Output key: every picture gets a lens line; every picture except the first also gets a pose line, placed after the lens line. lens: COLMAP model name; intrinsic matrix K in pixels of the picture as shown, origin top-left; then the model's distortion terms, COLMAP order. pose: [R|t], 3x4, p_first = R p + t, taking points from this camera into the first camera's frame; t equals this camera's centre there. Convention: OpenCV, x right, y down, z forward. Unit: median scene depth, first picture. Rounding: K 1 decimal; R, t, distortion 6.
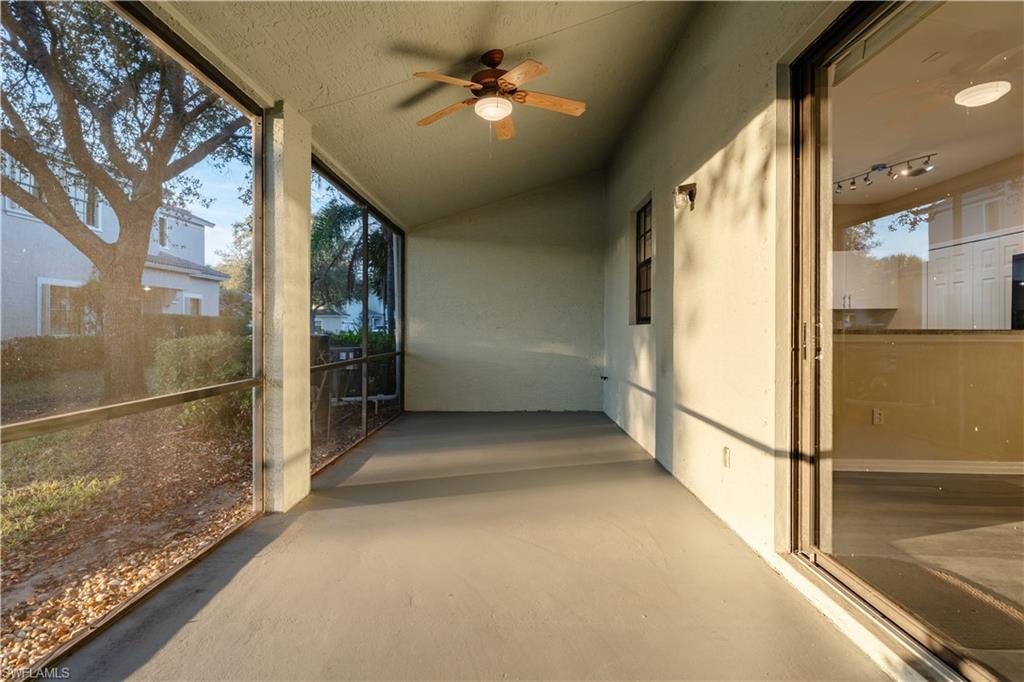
lens RADIAL K [[470.6, 0, 511.6], [0, 470.6, 338.5], [0, 0, 1]] dist [0.000582, 0.001036]
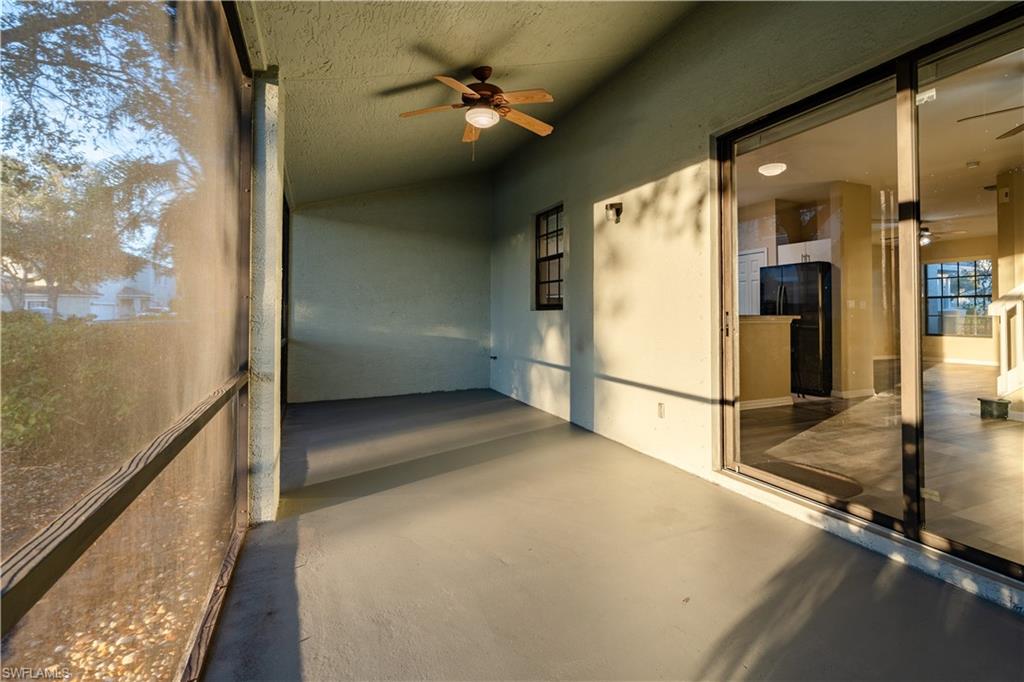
lens RADIAL K [[470.6, 0, 493.0], [0, 470.6, 309.2], [0, 0, 1]] dist [0.000582, 0.001036]
pose [[0.892720, 0.003047, 0.450602, -0.522031], [0.008177, 0.999703, -0.022962, -0.008595], [-0.450538, 0.024183, 0.892430, 0.006487]]
